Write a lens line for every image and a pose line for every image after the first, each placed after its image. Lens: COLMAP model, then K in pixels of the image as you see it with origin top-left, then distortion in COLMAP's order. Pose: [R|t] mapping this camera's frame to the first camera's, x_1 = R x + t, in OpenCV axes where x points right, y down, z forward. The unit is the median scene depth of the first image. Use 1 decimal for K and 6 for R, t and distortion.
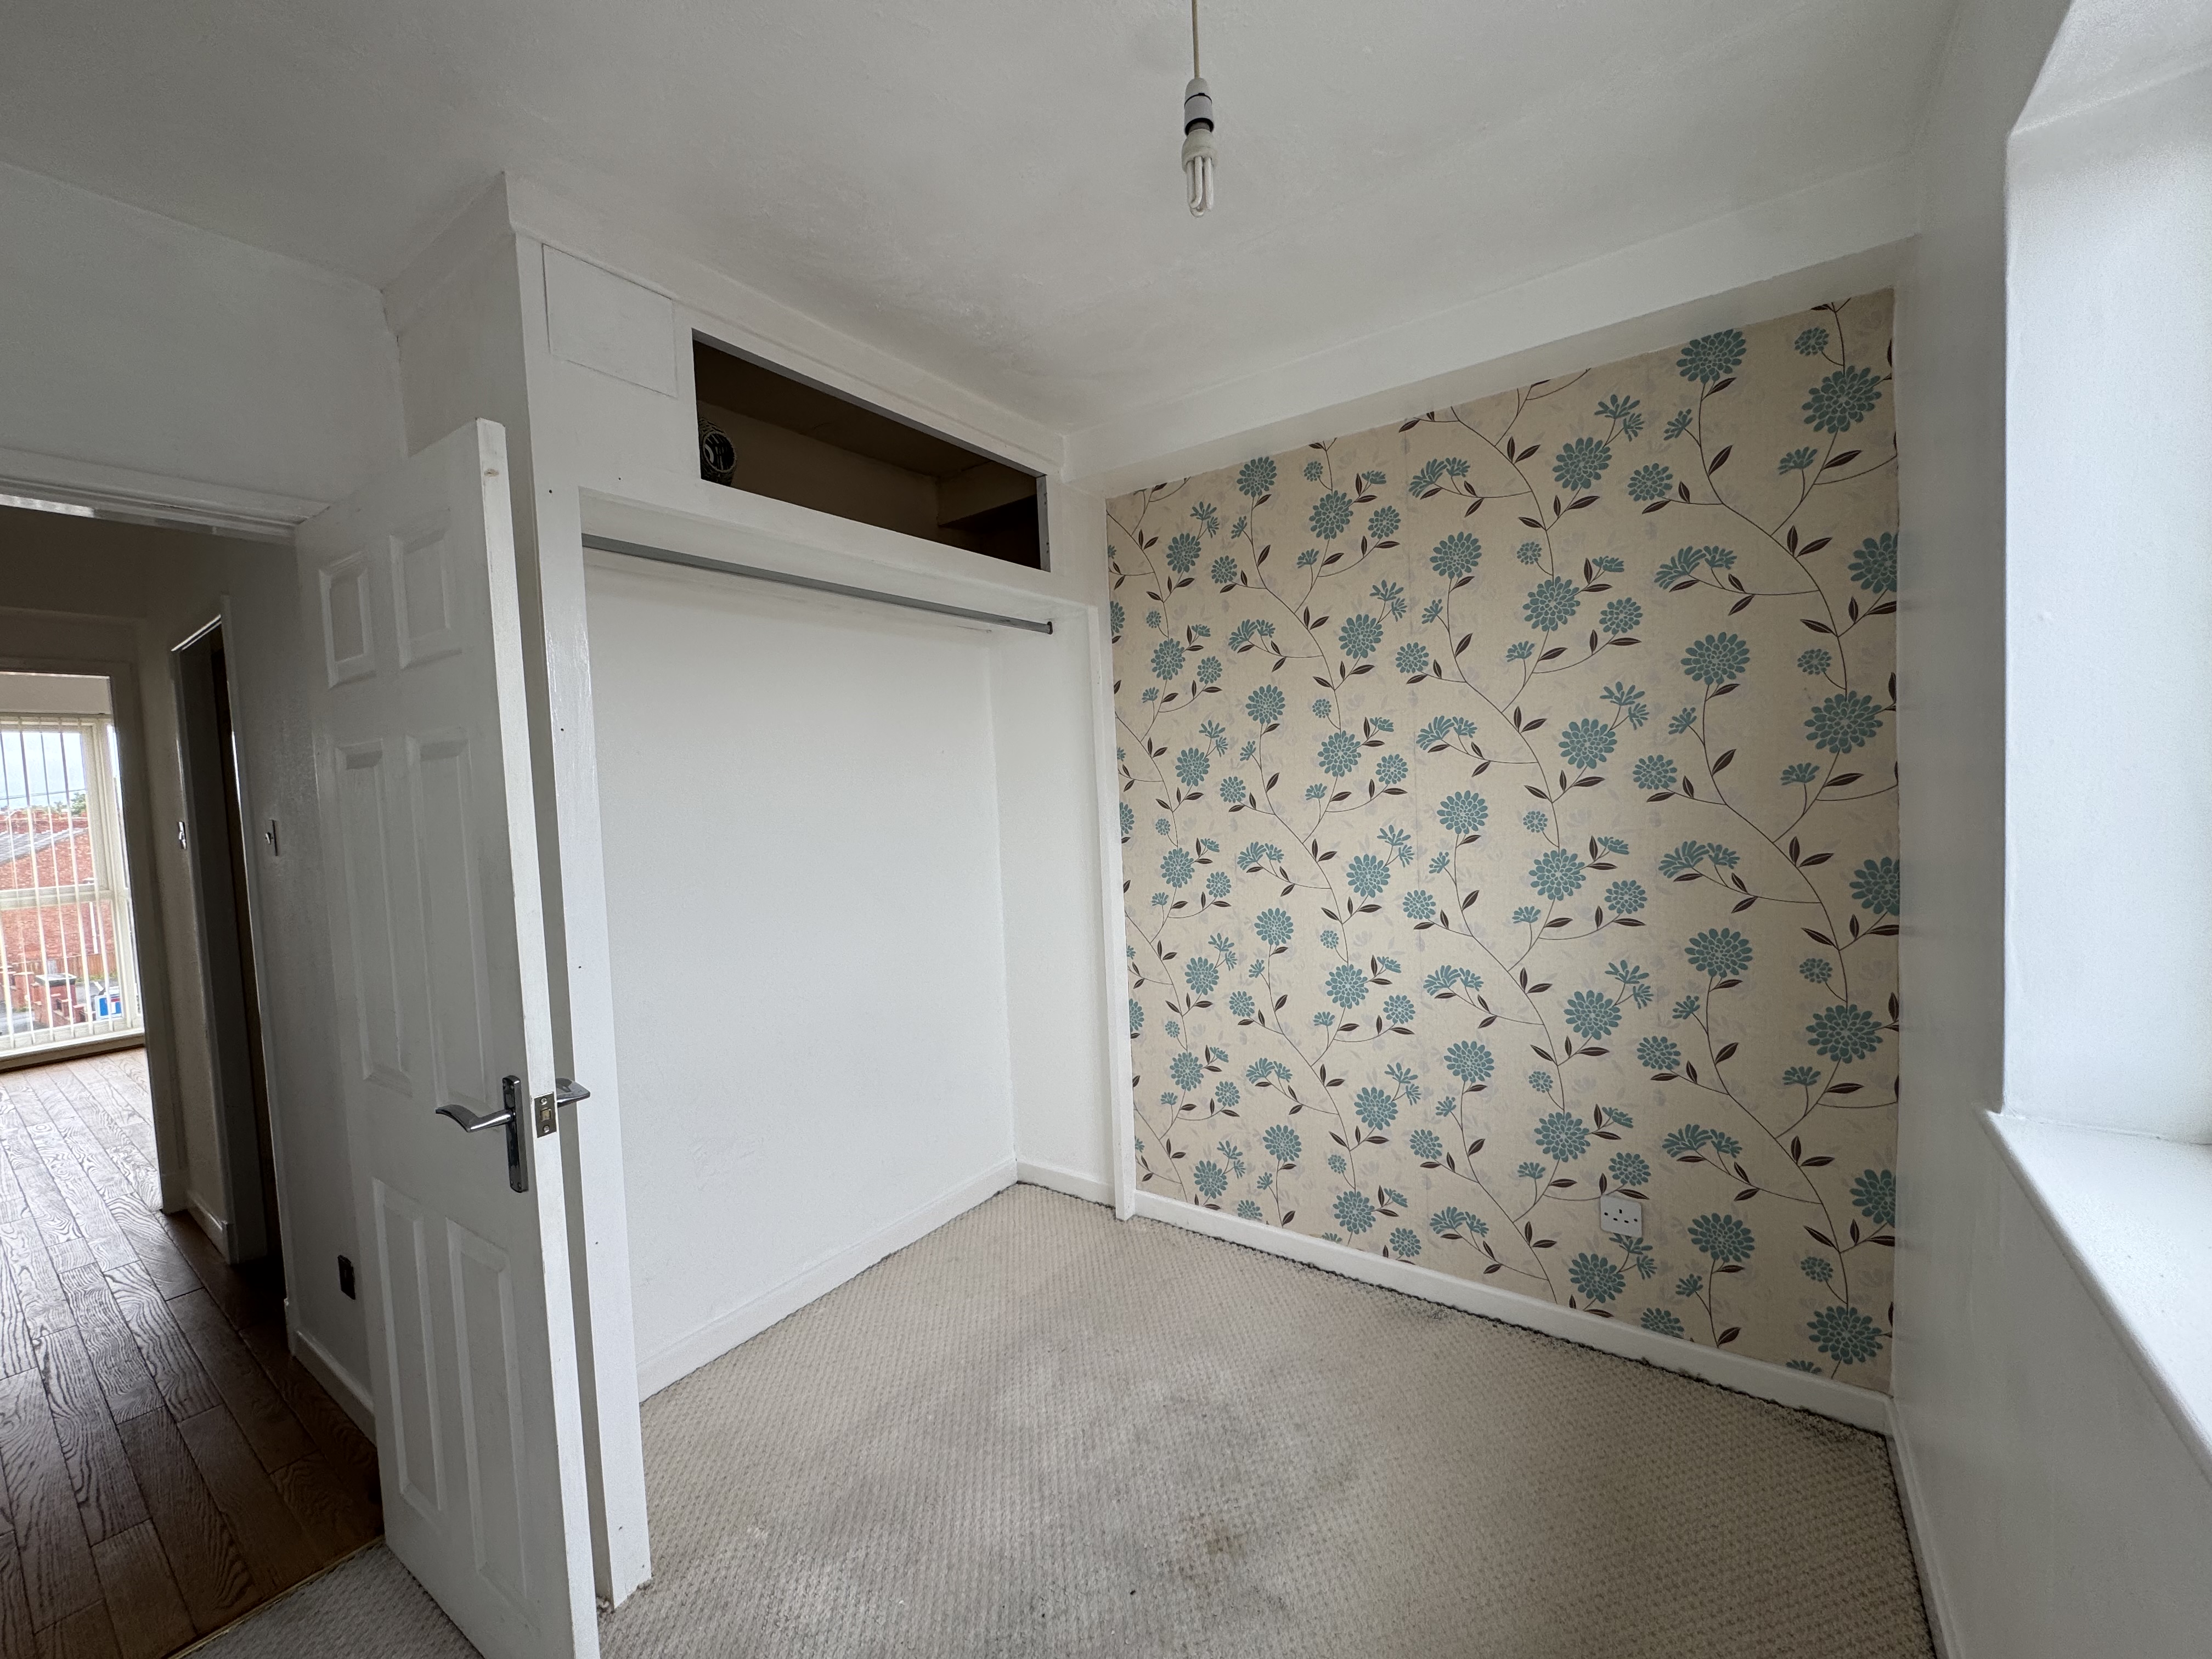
lens RADIAL K [[888.9, 0, 1108.0], [0, 888.9, 834.2], [0, 0, 1]] dist [-0.003412, -0.000063]
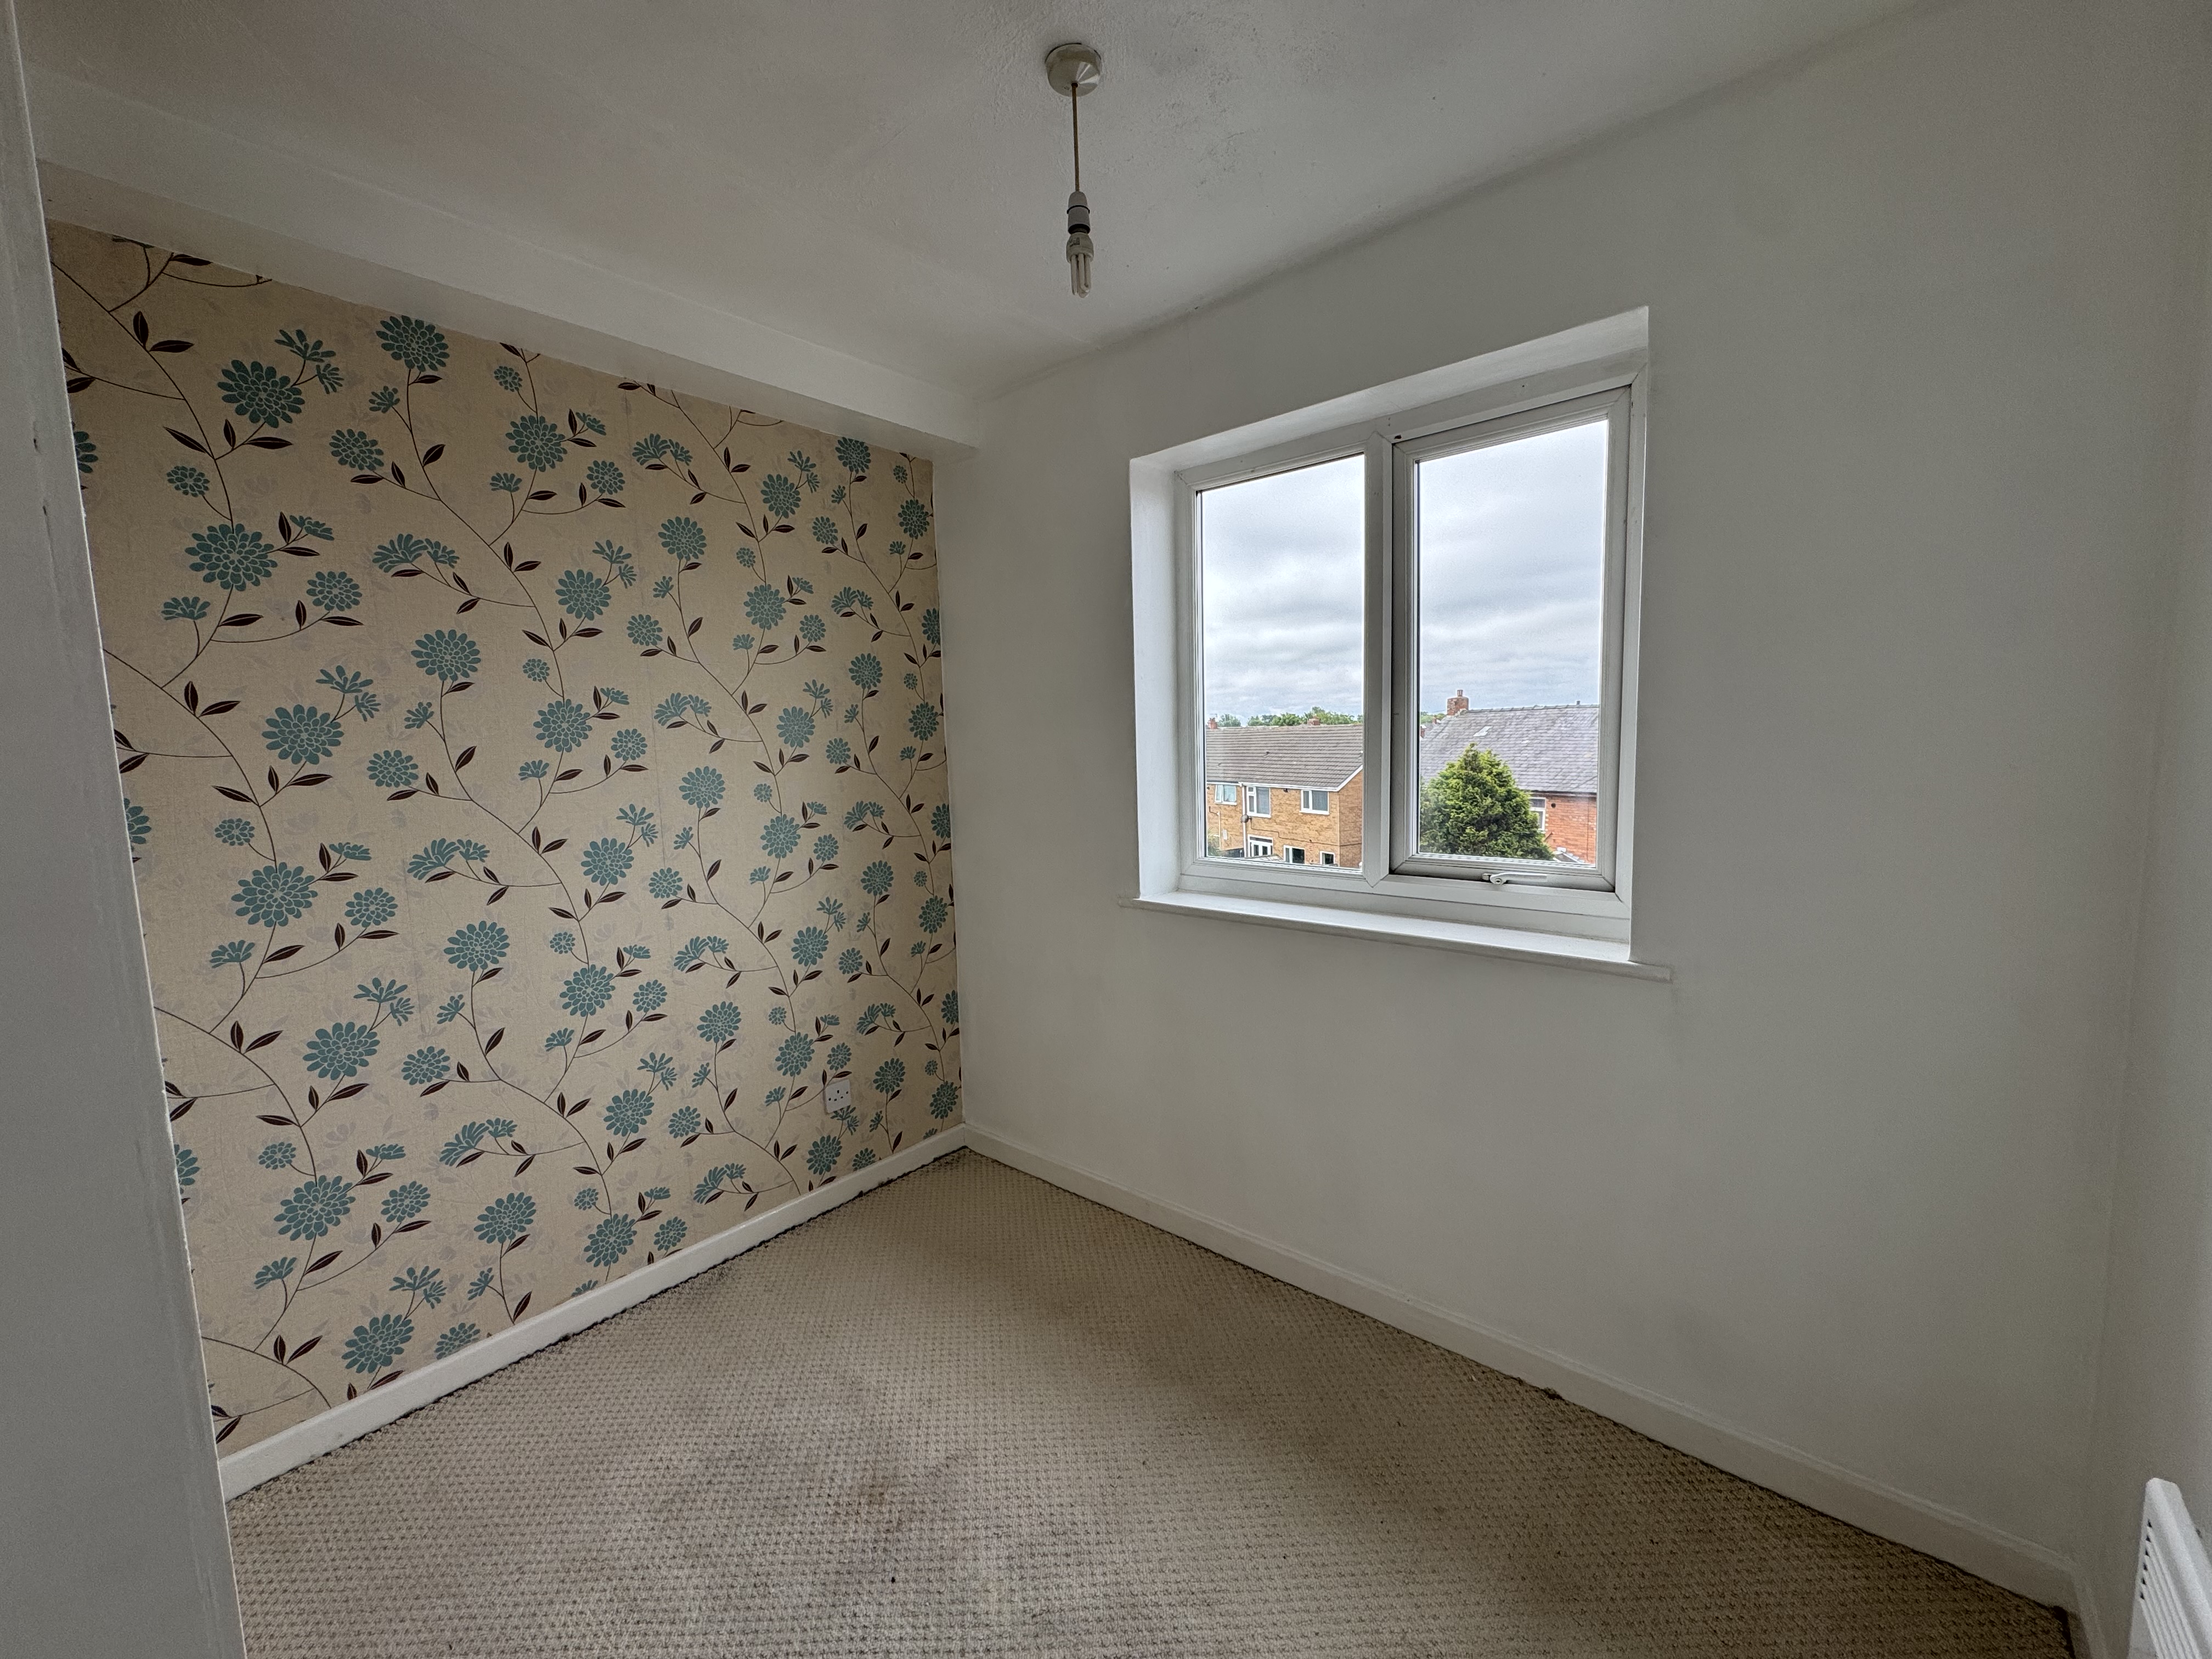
lens RADIAL K [[888.9, 0, 1108.0], [0, 888.9, 834.2], [0, 0, 1]] dist [-0.003412, -0.000063]
pose [[0.076348, -0.067029, 0.994826, -0.579671], [0.080407, 0.994902, 0.060863, 0.004781], [-0.993834, 0.075344, 0.081348, 0.423137]]
